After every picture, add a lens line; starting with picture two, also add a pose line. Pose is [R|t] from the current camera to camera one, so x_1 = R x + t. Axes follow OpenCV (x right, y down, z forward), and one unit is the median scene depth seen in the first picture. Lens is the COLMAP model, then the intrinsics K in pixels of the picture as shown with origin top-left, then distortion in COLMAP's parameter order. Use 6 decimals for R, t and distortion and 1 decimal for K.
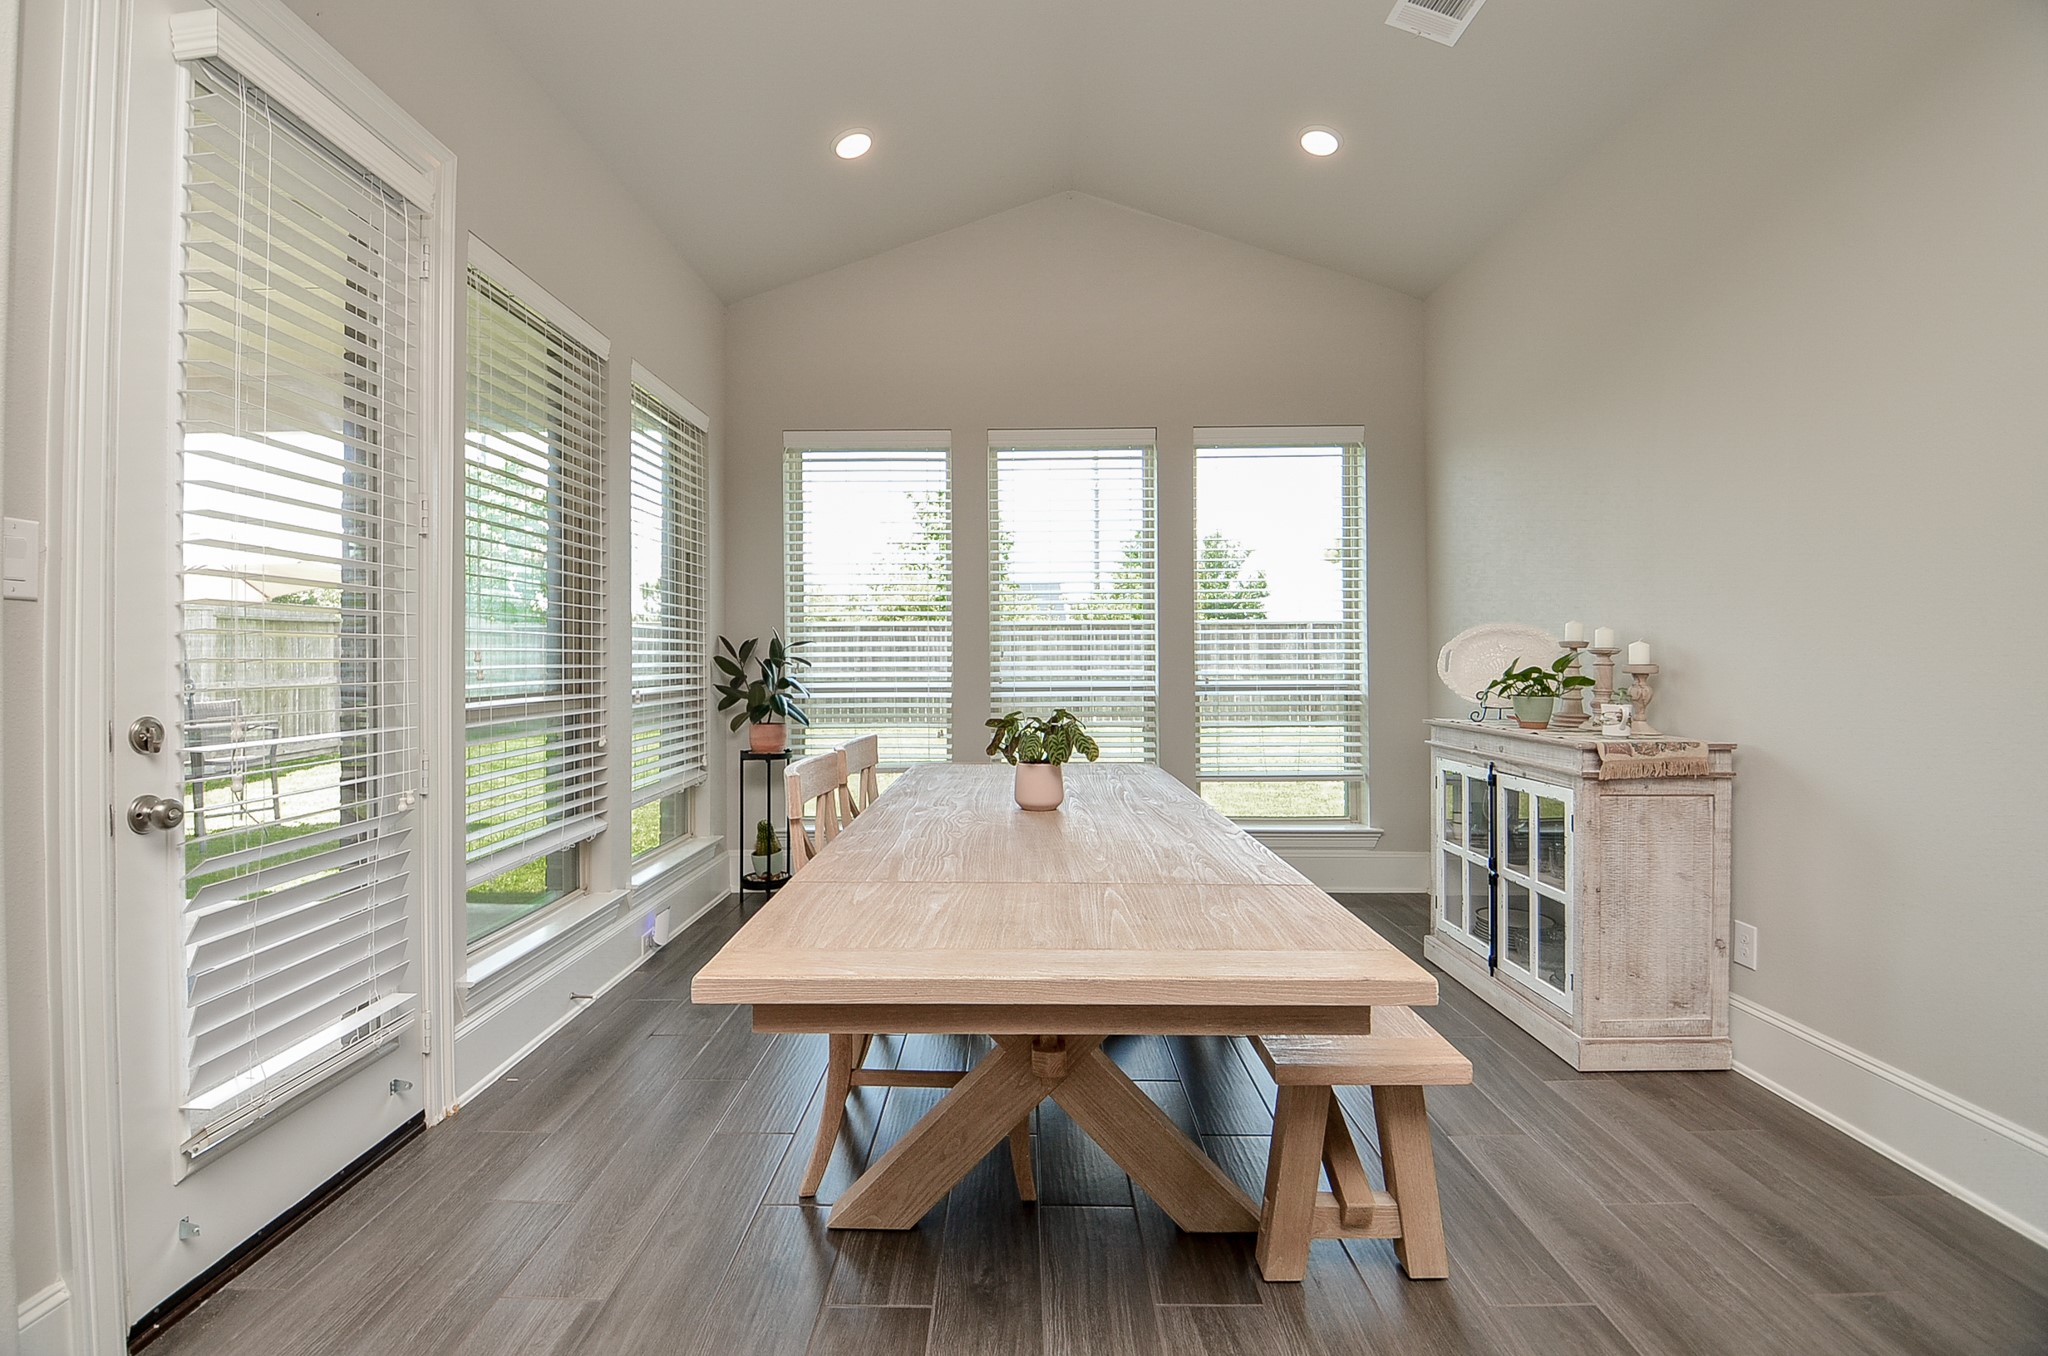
lens RADIAL K [[912.1, 0, 1016.6], [0, 912.1, 650.8], [0, 0, 1]] dist [0.004252, -0.015176]
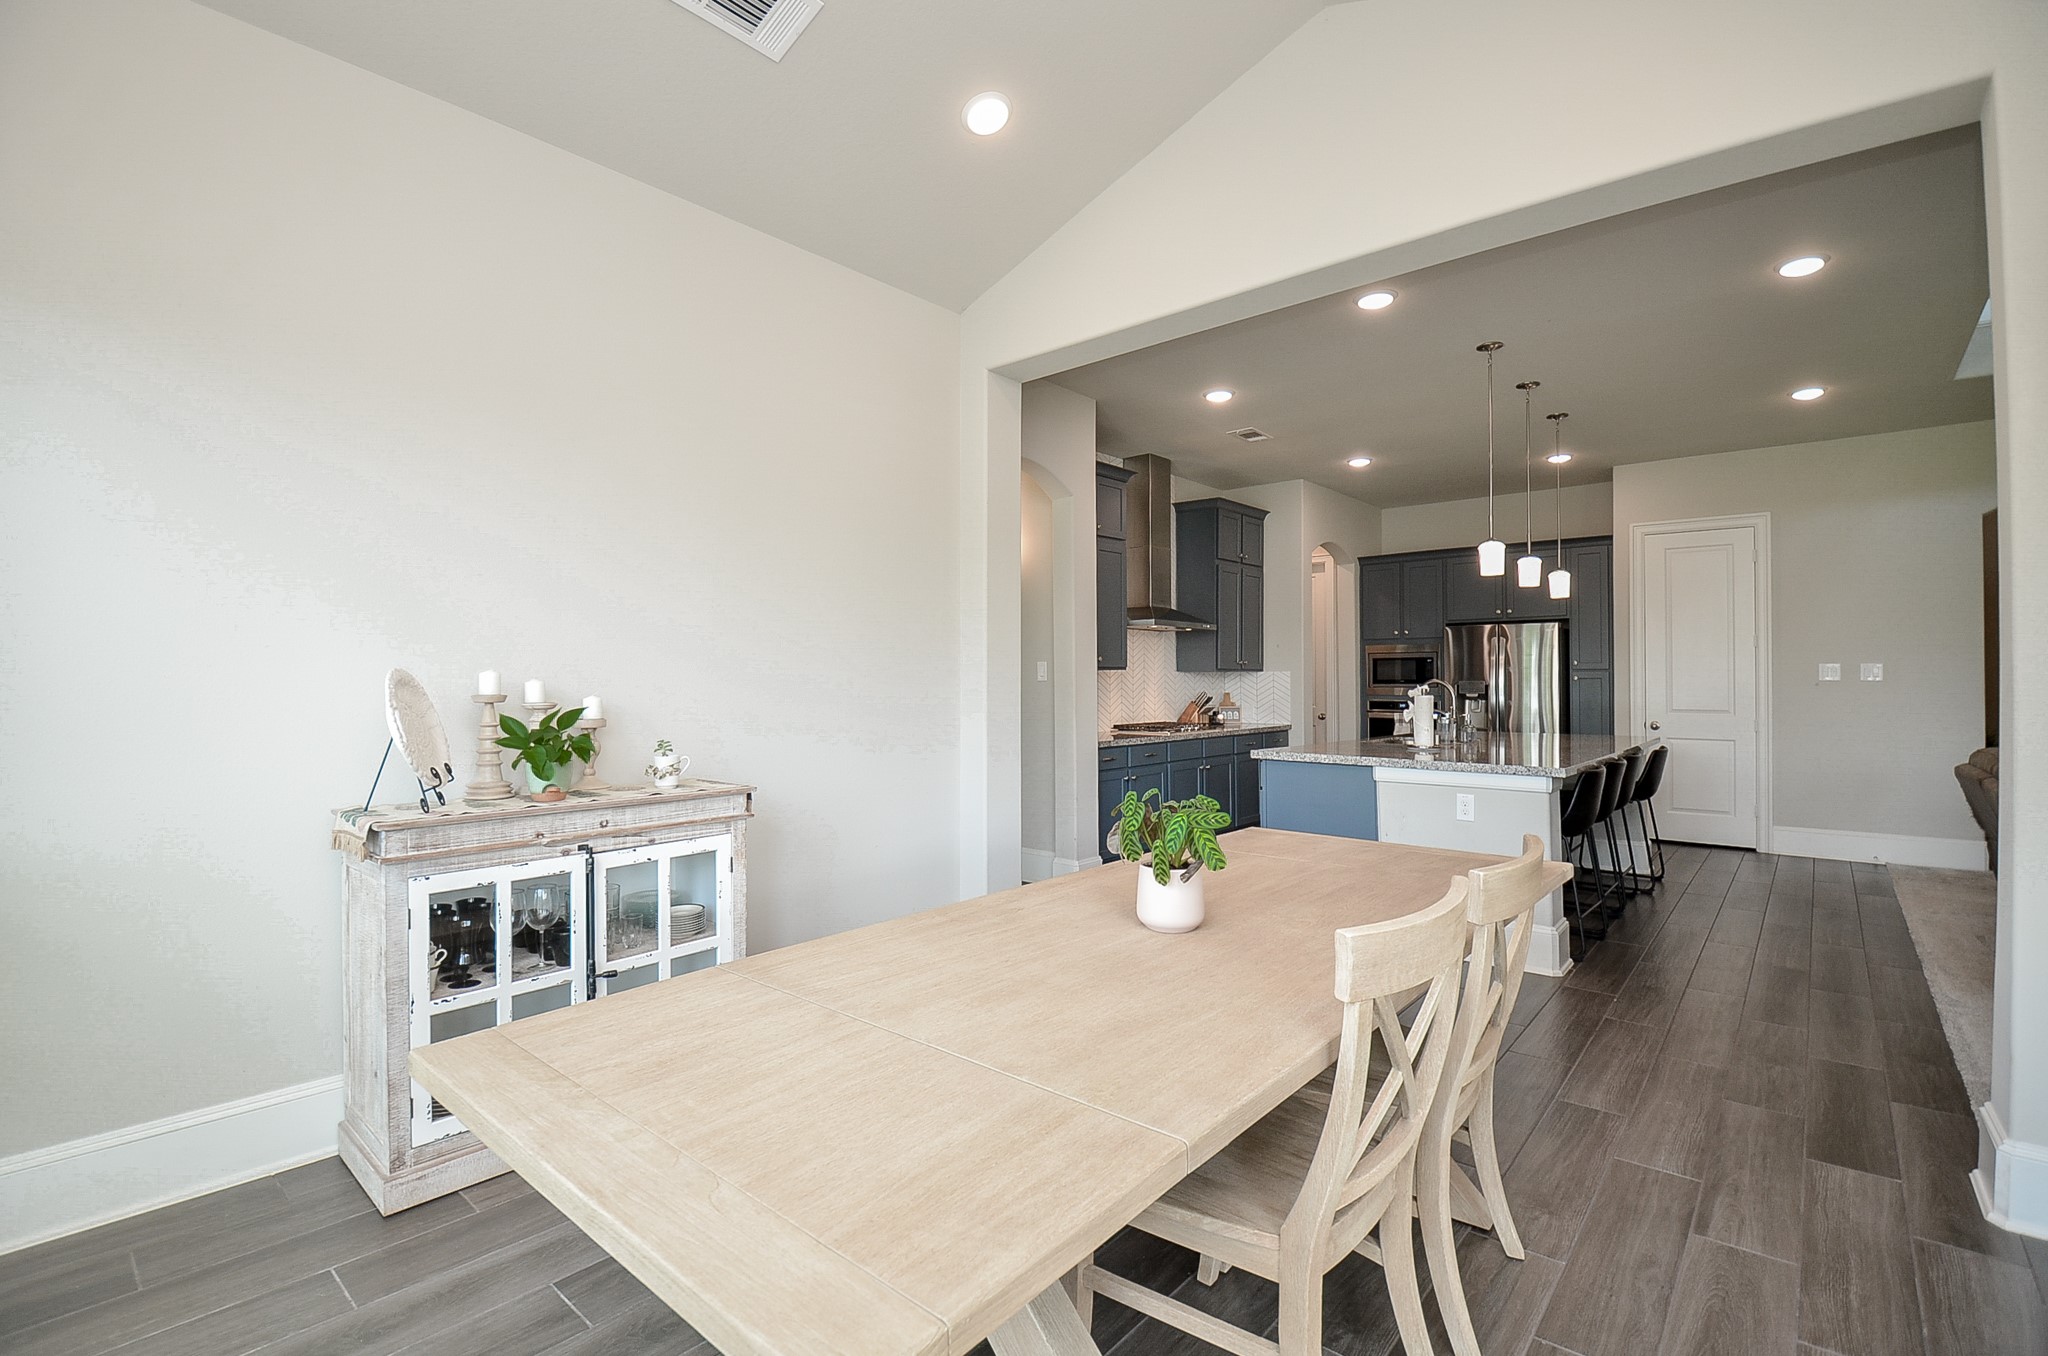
lens RADIAL K [[912.1, 0, 1034.8], [0, 912.1, 676.7], [0, 0, 1]] dist [0.004252, -0.015176]
pose [[-0.767454, 0.002563, 0.641099, -0.201290], [-0.007053, 0.999898, -0.012440, -0.011937], [-0.641066, -0.014068, -0.767357, 0.918298]]
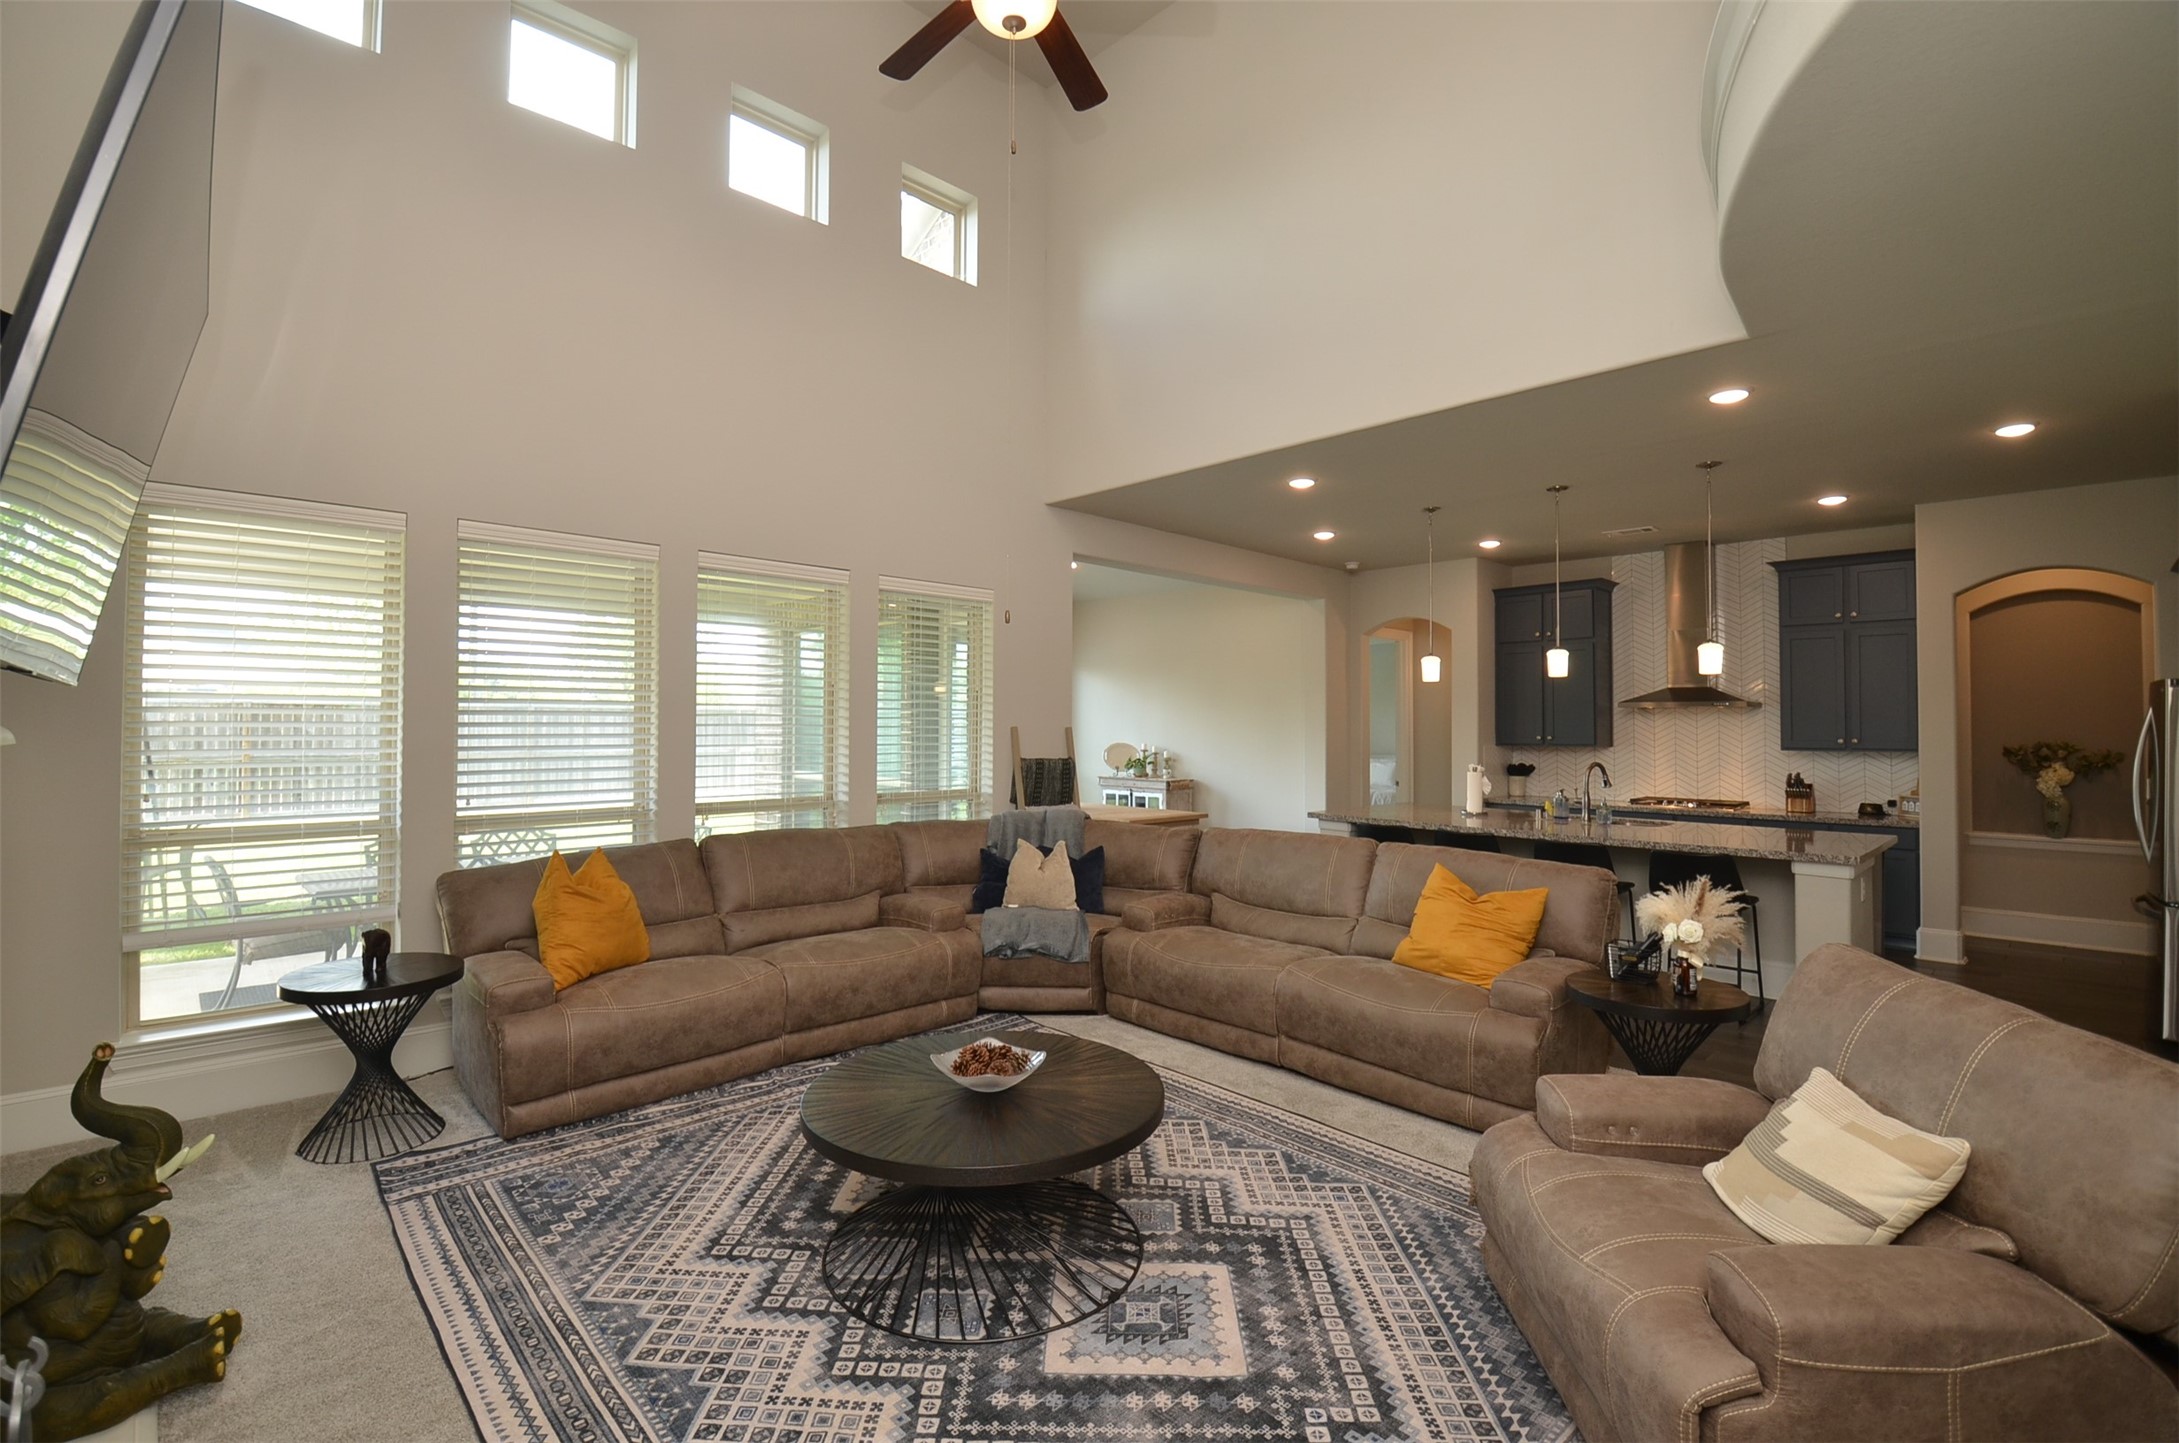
lens RADIAL K [[970.4, 0, 1087.7], [0, 970.4, 702.2], [0, 0, 1]] dist [0.004252, -0.015176]
pose [[0.719117, 0.023055, 0.694506, -1.313401], [-0.013632, 0.999725, -0.019073, -0.076633], [-0.694755, 0.004248, 0.719234, -0.899467]]
